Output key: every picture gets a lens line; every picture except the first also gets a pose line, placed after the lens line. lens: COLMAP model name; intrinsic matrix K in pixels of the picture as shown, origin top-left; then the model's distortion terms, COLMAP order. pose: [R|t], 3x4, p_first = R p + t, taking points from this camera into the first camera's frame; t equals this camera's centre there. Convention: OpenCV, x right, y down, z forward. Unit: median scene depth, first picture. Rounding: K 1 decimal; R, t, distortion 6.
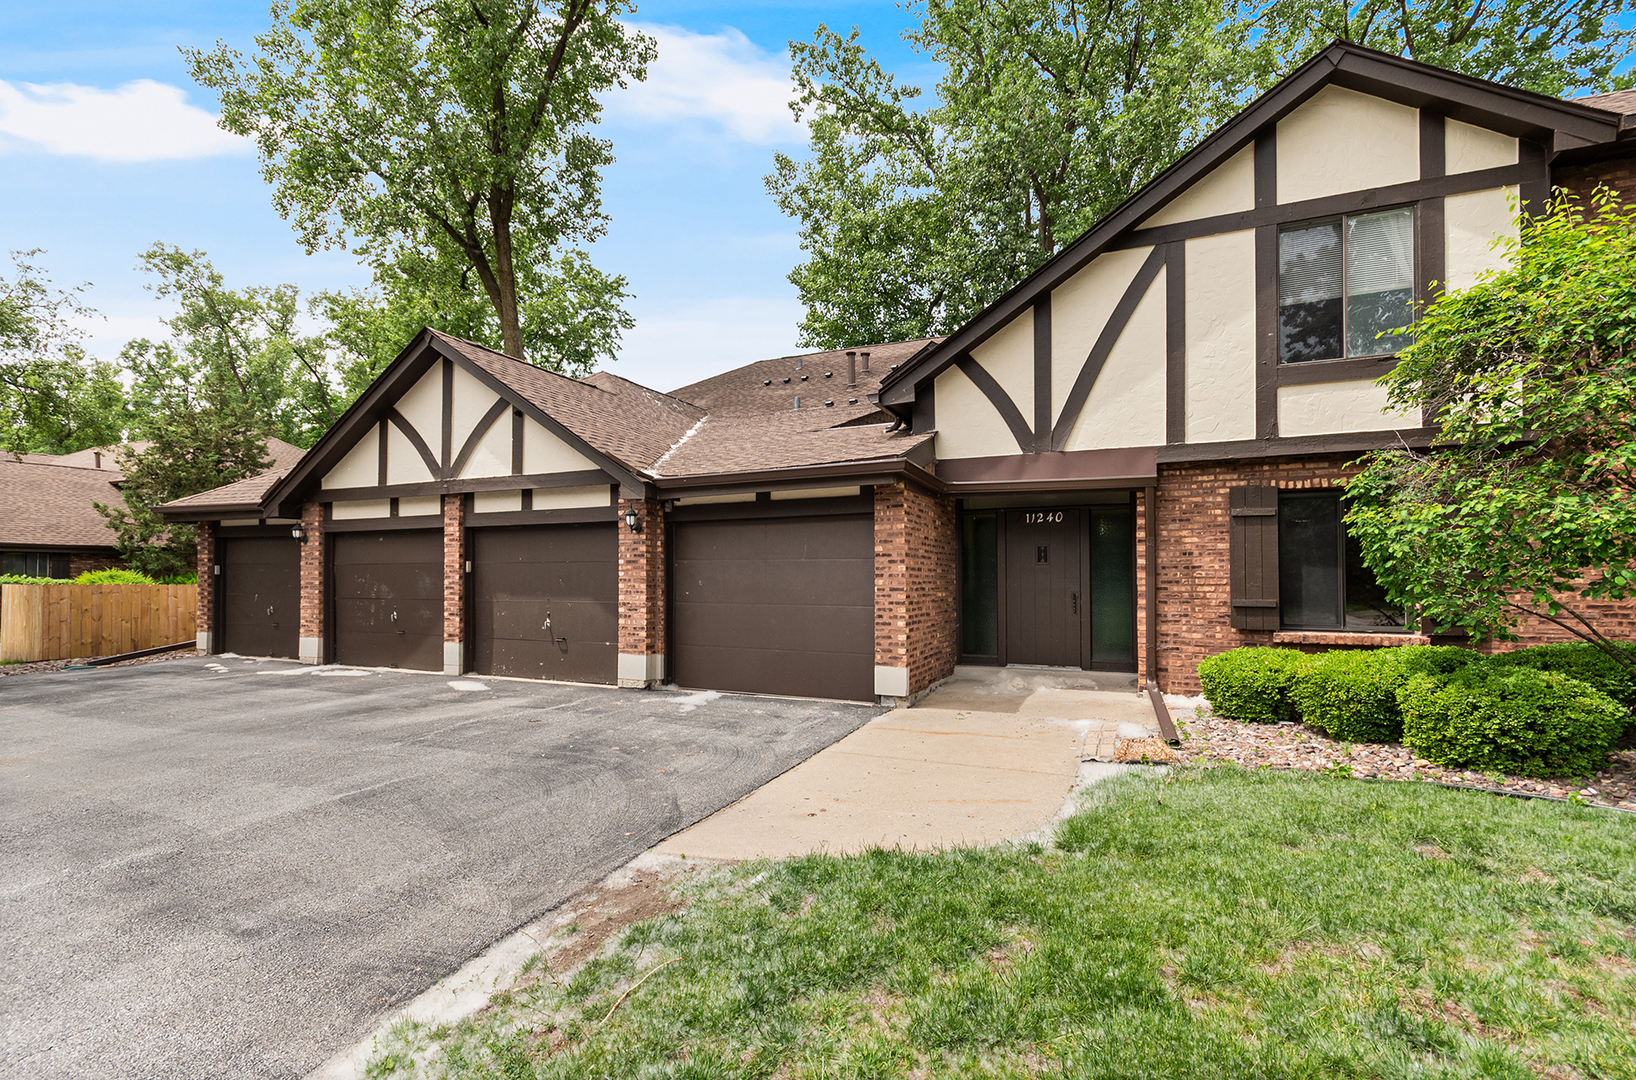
lens RADIAL K [[735.2, 0, 819.0], [0, 735.2, 550.5], [0, 0, 1]] dist [0.000129, 0.000155]
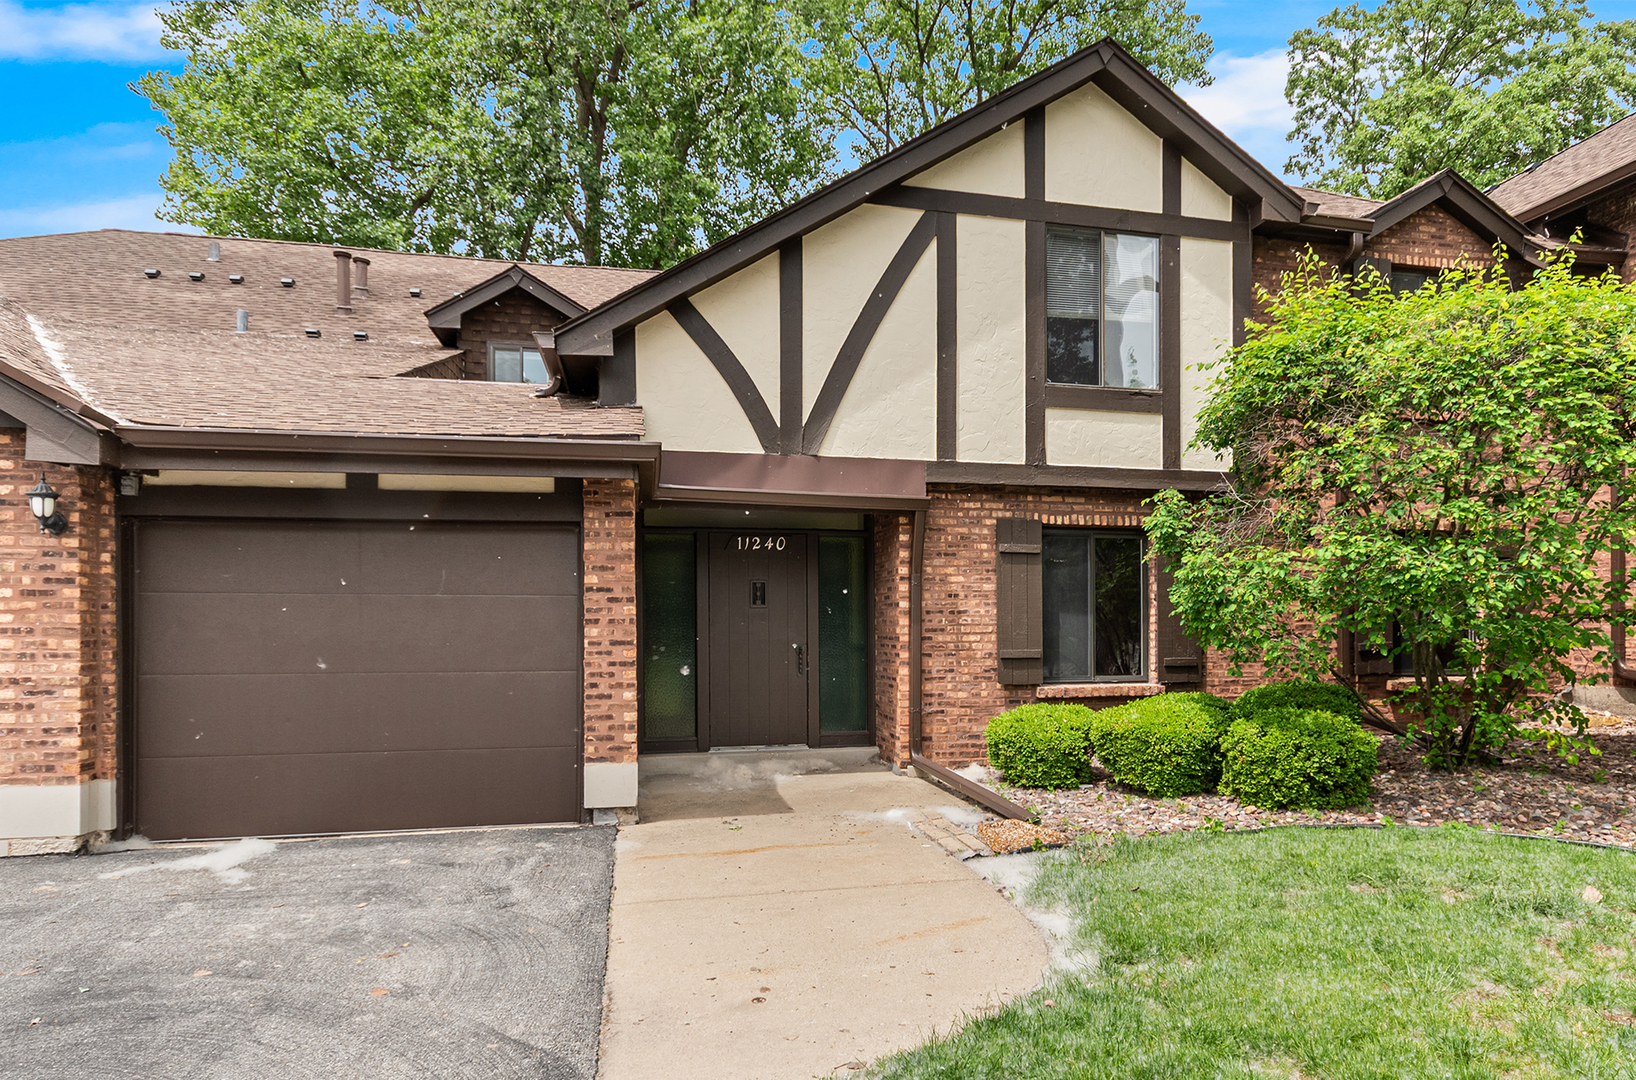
lens RADIAL K [[1032.7, 0, 825.4], [0, 1032.7, 605.6], [0, 0, 1]] dist [-0.002902, 0.005295]
pose [[0.782779, 0.011862, 0.622187, -0.329289], [-0.018484, 0.999820, 0.004193, 0.013404], [-0.622026, -0.014783, 0.782857, 0.183044]]
